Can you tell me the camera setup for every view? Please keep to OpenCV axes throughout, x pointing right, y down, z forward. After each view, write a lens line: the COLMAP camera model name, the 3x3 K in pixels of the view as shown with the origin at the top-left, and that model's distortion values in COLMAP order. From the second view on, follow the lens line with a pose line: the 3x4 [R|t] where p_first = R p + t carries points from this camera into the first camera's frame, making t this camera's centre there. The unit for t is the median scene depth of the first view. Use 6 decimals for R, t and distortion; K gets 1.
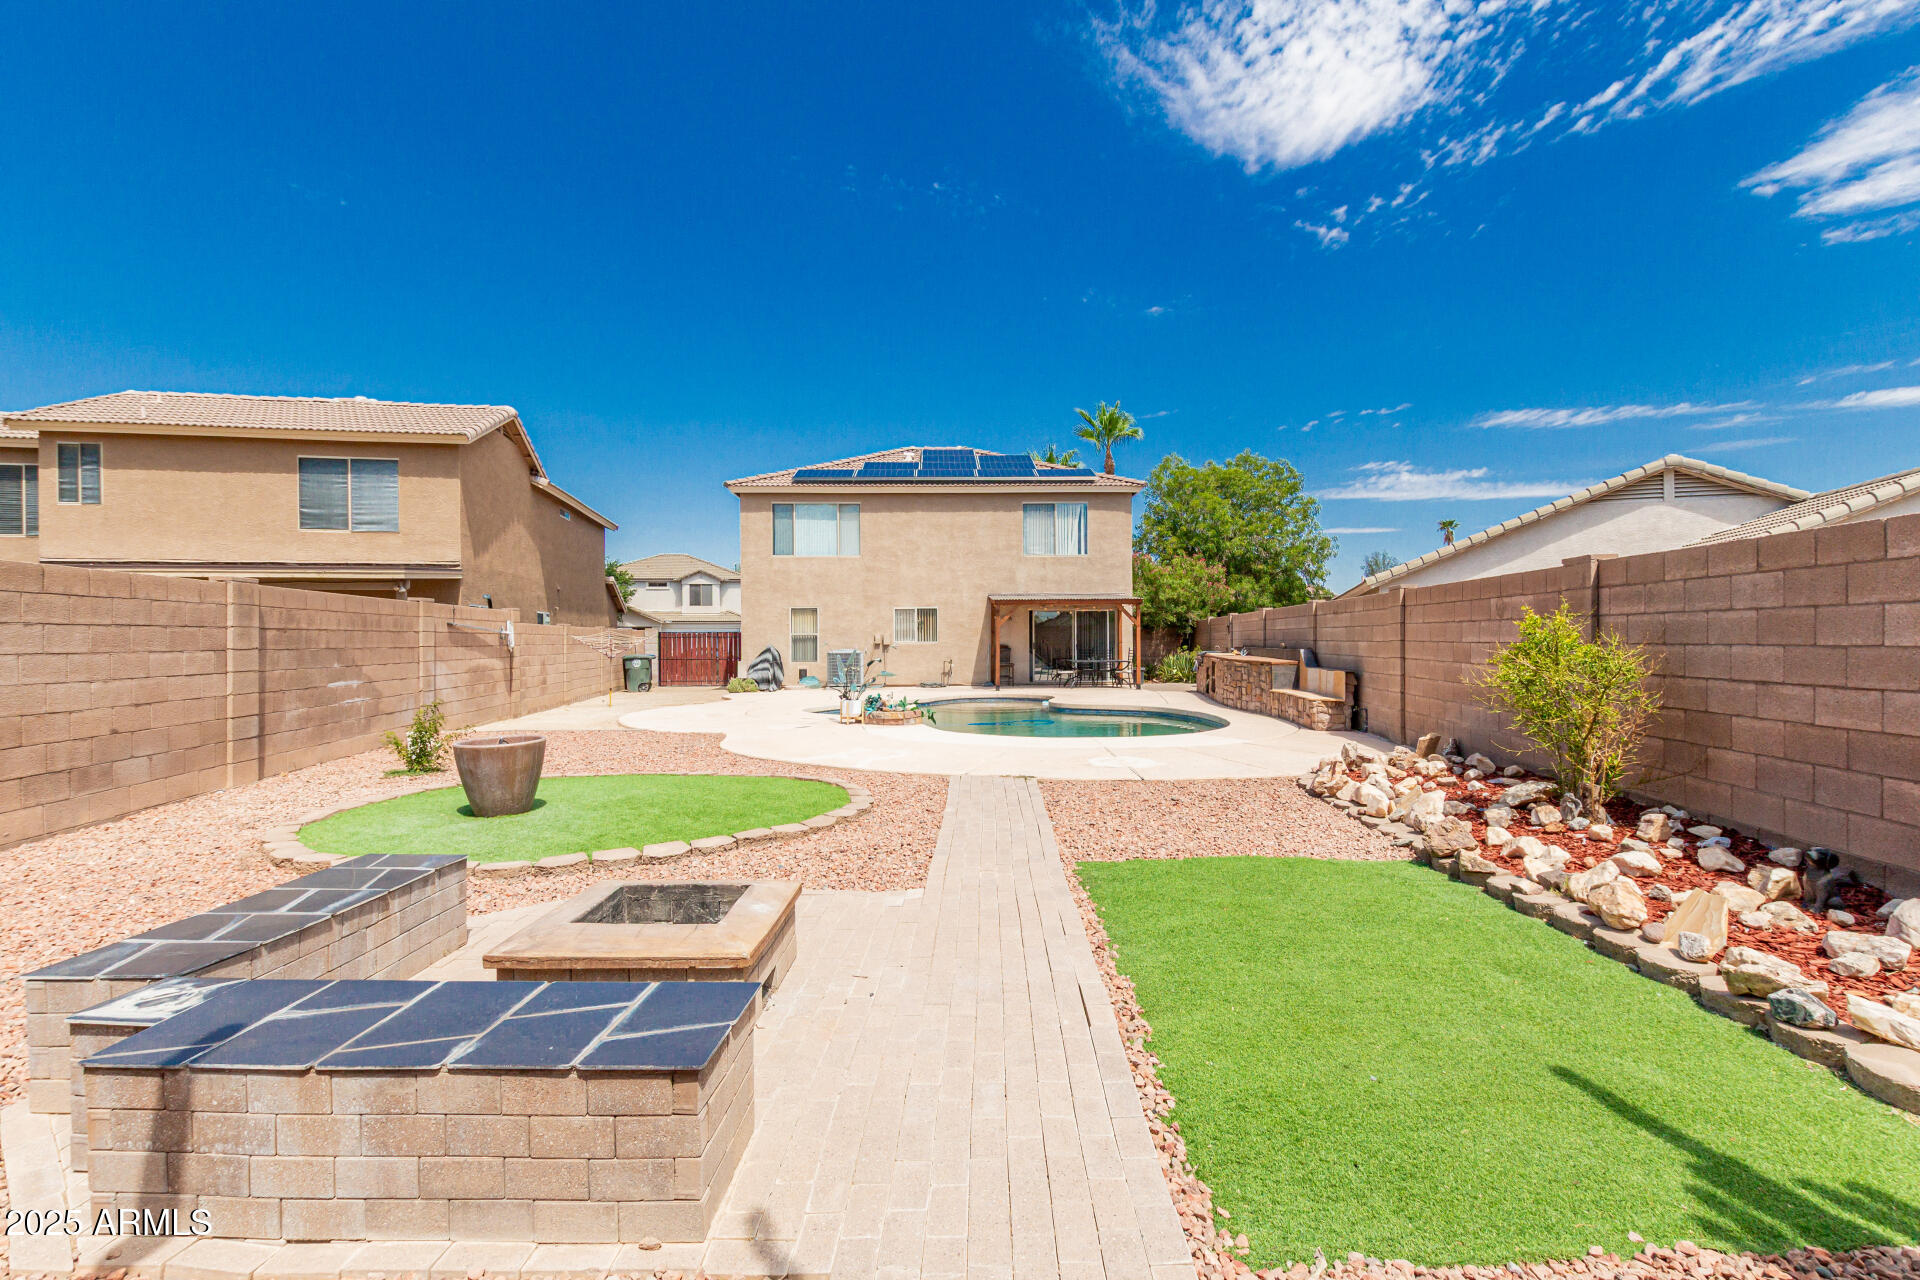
lens RADIAL K [[880.2, 0, 950.7], [0, 880.2, 637.0], [0, 0, 1]] dist [-0.001687, 0.000910]
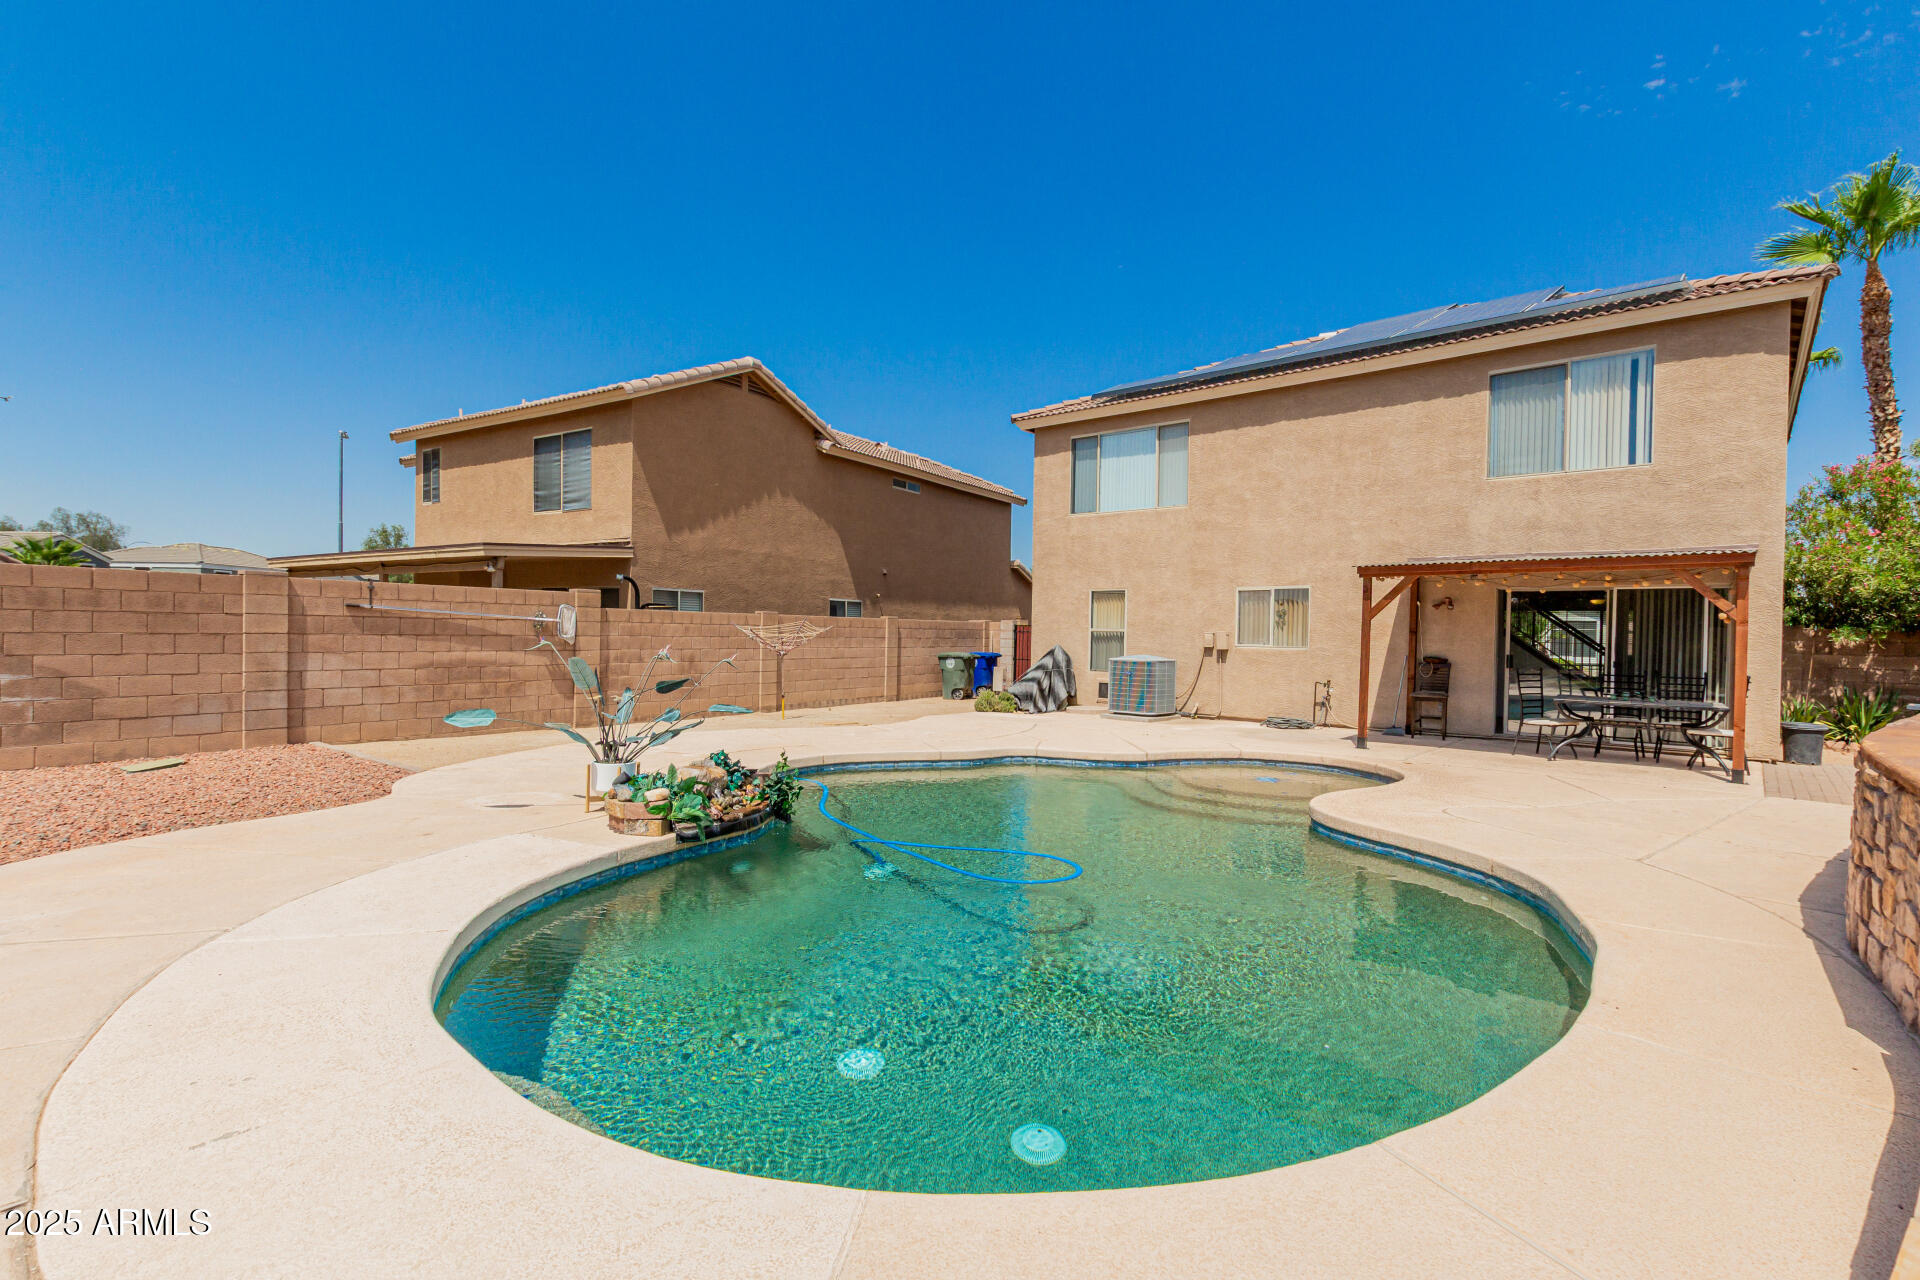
lens RADIAL K [[880.2, 0, 972.6], [0, 880.2, 652.9], [0, 0, 1]] dist [-0.001687, 0.000910]
pose [[0.739959, 0.034149, -0.671785, 0.206423], [-0.018753, 0.999370, 0.030145, -0.004025], [0.672391, -0.009708, 0.740133, 0.438246]]
